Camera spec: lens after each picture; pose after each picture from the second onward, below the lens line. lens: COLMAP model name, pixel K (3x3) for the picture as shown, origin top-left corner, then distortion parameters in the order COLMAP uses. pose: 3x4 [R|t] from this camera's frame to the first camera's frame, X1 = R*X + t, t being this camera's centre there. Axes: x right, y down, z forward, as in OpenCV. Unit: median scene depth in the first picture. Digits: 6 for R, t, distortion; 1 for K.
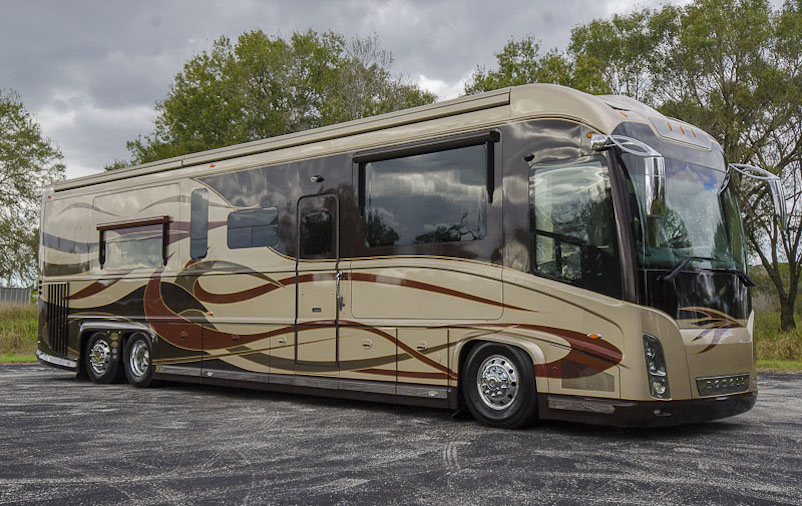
lens RADIAL K [[894.3, 0, 401.5], [0, 894.3, 252.7], [0, 0, 1]] dist [0.048870, 0.000000]
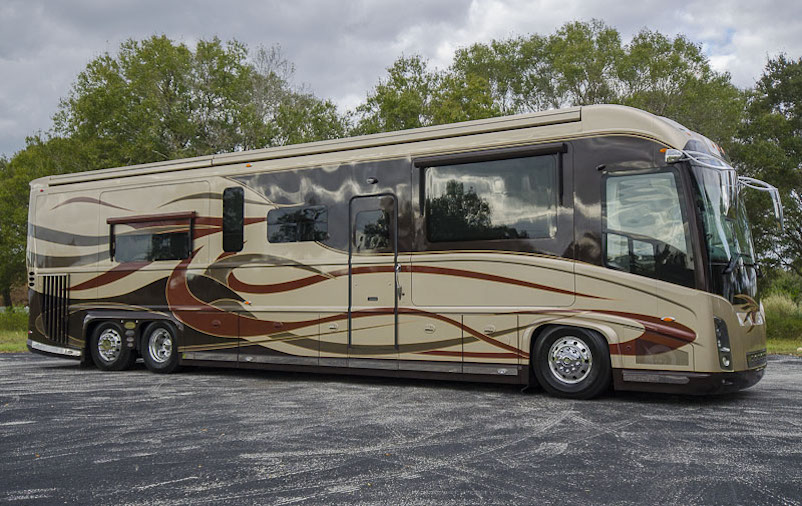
lens RADIAL K [[822.1, 0, 394.0], [0, 822.1, 254.1], [0, 0, 1]] dist [0.040038, 0.000000]
pose [[0.982109, 0.006398, 0.188203, -0.251929], [-0.007664, 0.999953, 0.005998, 0.001989], [-0.188156, -0.007333, 0.982112, -0.005047]]
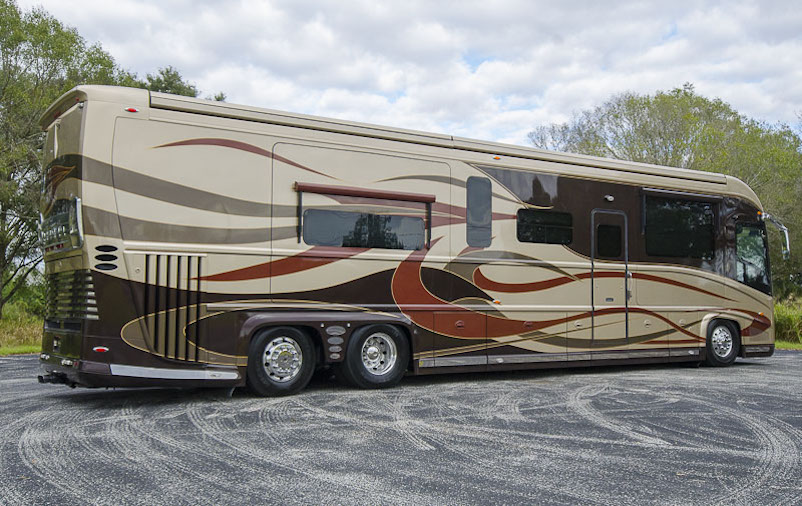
lens RADIAL K [[858.8, 0, 402.0], [0, 858.8, 258.7], [0, 0, 1]] dist [0.064072, 0.000000]
pose [[0.204095, 0.048691, 0.977739, -1.334660], [-0.068156, 0.997046, -0.035426, 0.067168], [-0.976576, -0.059409, 0.206811, 1.003277]]
